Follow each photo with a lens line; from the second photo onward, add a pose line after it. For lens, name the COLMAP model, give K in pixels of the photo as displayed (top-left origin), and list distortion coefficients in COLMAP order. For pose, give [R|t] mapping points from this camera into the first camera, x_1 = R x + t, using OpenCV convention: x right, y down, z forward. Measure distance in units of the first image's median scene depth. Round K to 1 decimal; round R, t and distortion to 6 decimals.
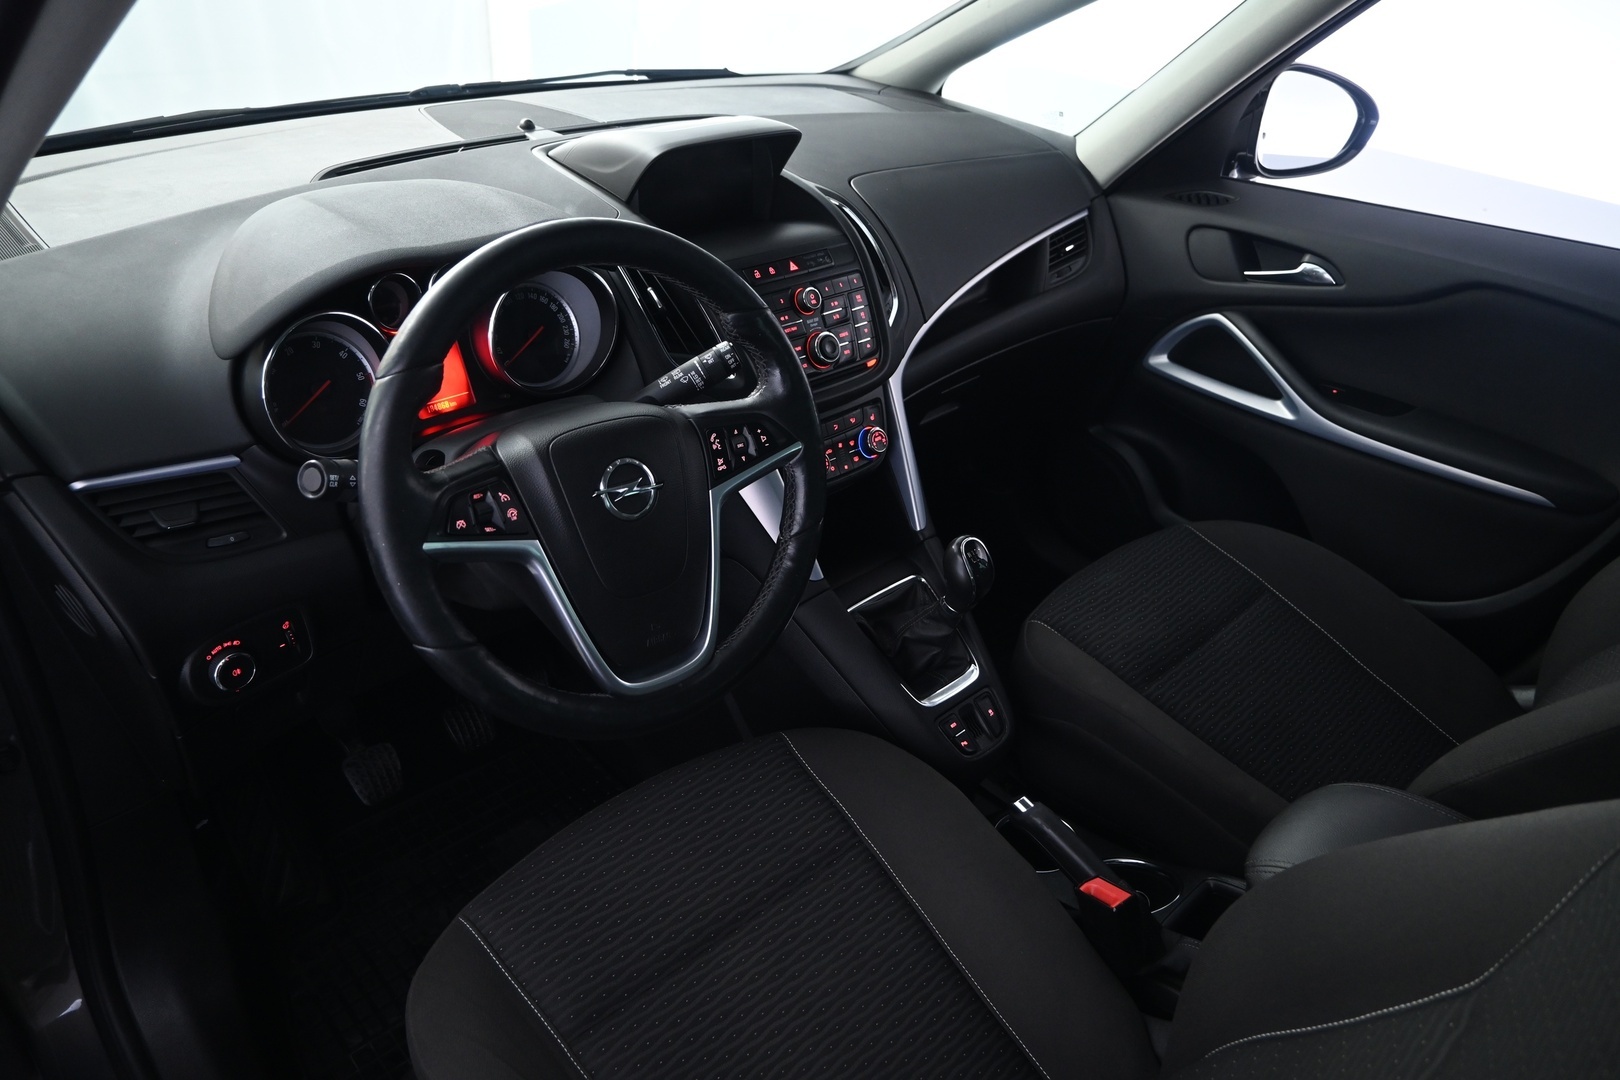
lens RADIAL K [[1137.9, 0, 809.9], [0, 1137.9, 539.0], [0, 0, 1]] dist [-0.003270, -0.000343]
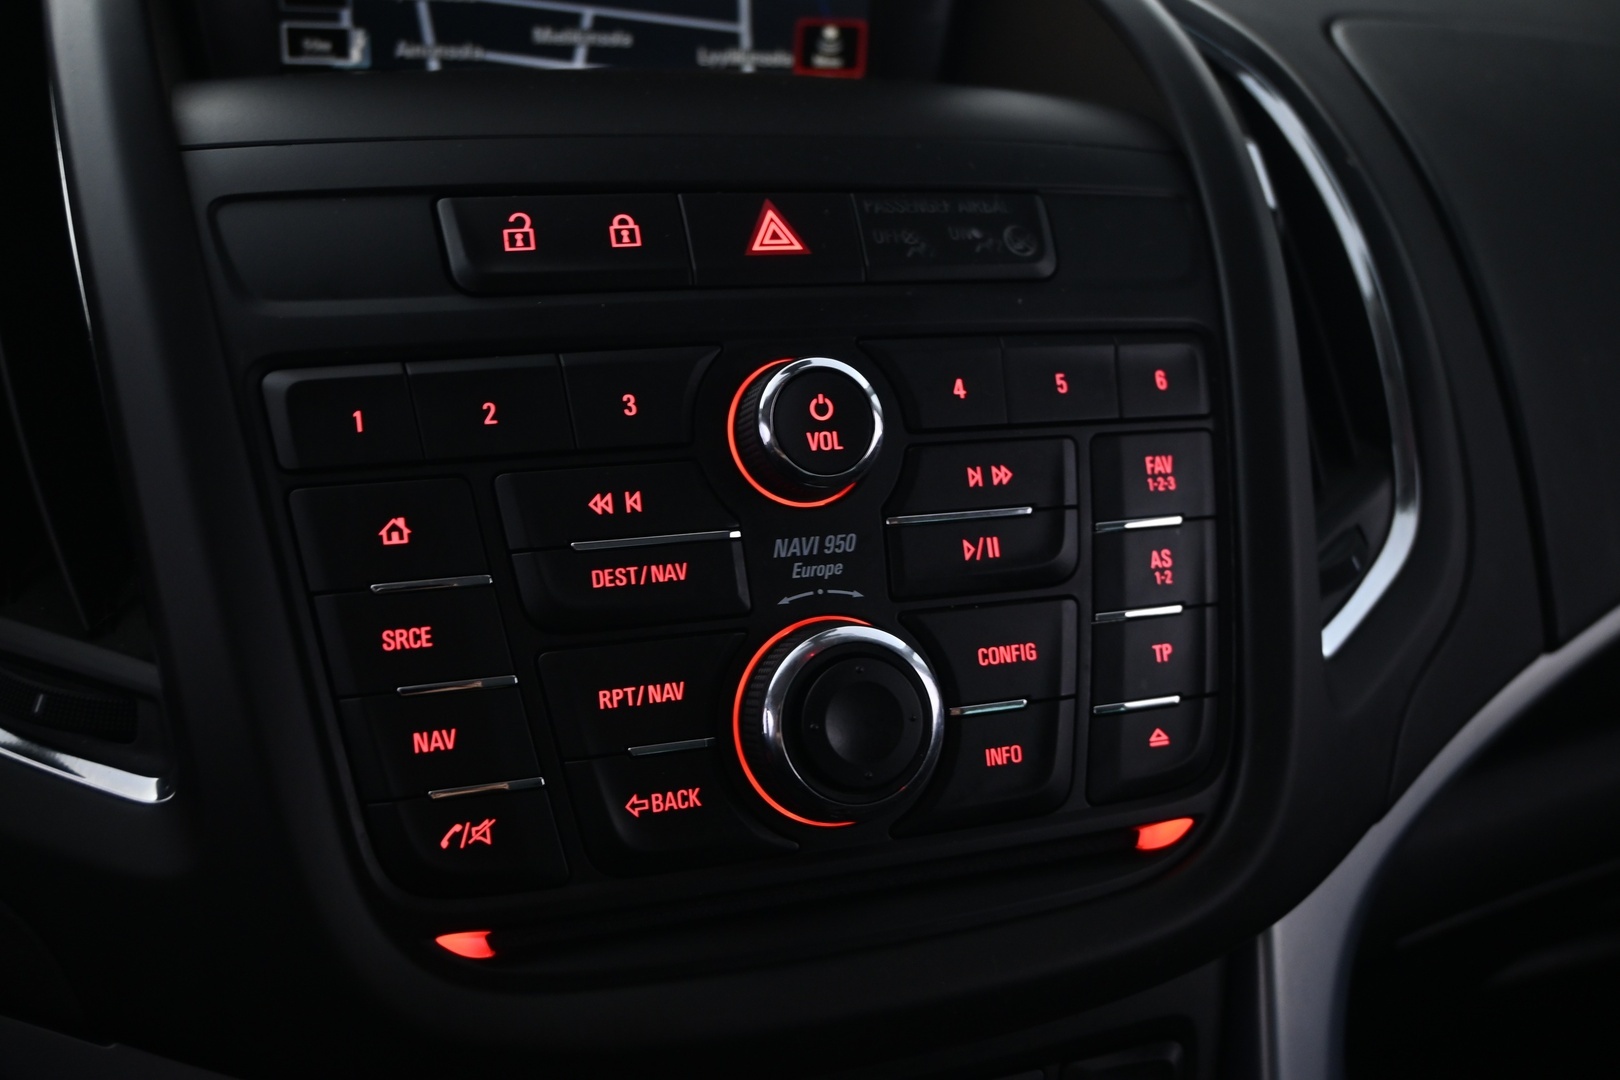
lens RADIAL K [[1560.2, 0, 811.1], [0, 1560.2, 541.2], [0, 0, 1]] dist [0.016477, 0.000000]
pose [[0.918031, 0.175130, -0.355736, 0.082713], [-0.229840, 0.966107, -0.117518, -0.158254], [0.323098, 0.189647, 0.927168, 0.749921]]
